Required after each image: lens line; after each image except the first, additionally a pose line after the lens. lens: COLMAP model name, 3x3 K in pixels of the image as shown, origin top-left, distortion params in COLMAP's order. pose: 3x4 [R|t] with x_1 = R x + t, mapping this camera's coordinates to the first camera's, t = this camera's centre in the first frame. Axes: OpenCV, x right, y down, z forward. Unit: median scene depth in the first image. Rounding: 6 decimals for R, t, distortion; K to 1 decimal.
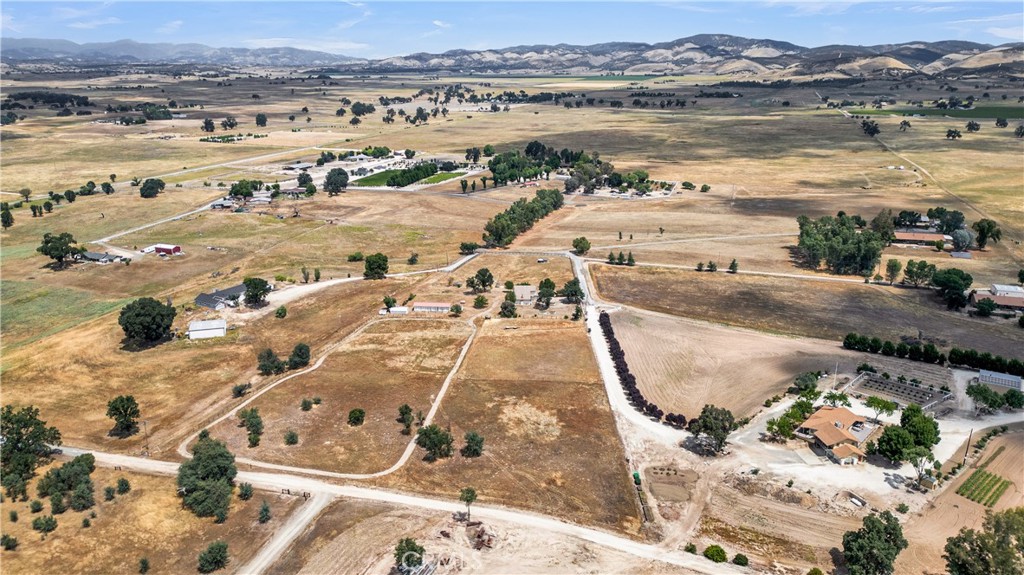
lens RADIAL K [[723.4, 0, 514.3], [0, 723.4, 291.5], [0, 0, 1]] dist [0.074532, -0.073283]
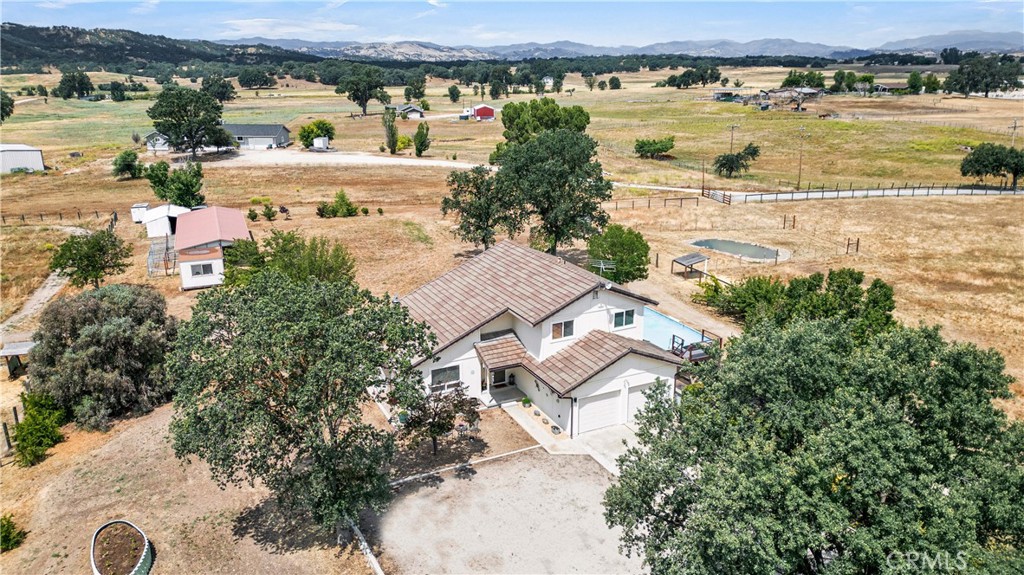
lens RADIAL K [[723.4, 0, 508.6], [0, 723.4, 293.9], [0, 0, 1]] dist [0.074532, -0.073283]
pose [[0.448275, 0.263666, -0.854125, 0.138479], [-0.258878, 0.952854, 0.158275, -0.023189], [0.855589, 0.150163, 0.495398, 1.150382]]
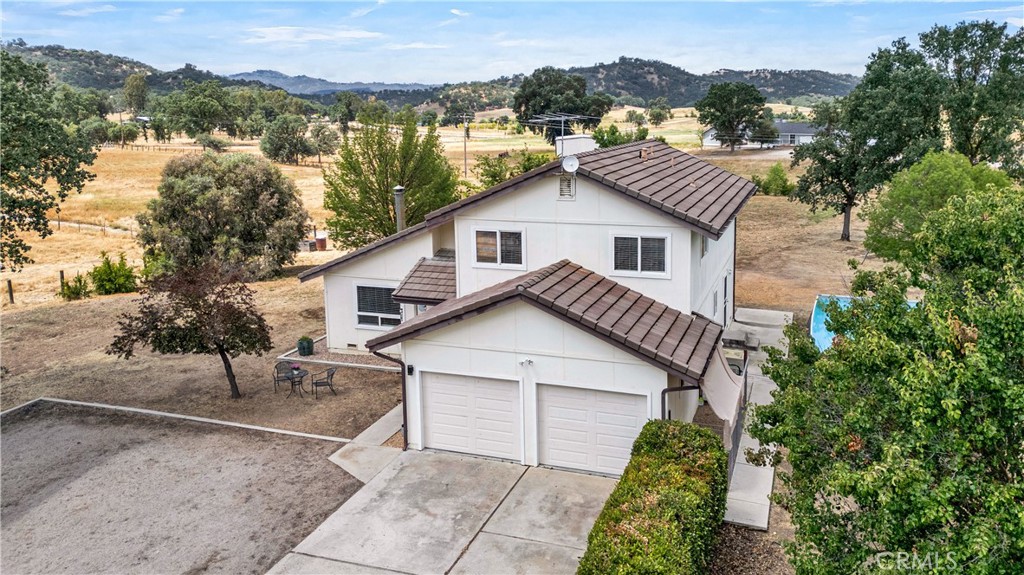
lens RADIAL K [[758.5, 0, 575.4], [0, 758.5, 214.6], [0, 0, 1]] dist [0.026636, -0.010432]
pose [[-0.302290, 0.132544, -0.943956, 0.099093], [-0.272277, 0.937021, 0.218763, -0.019391], [0.913502, 0.323148, -0.247164, 1.242551]]
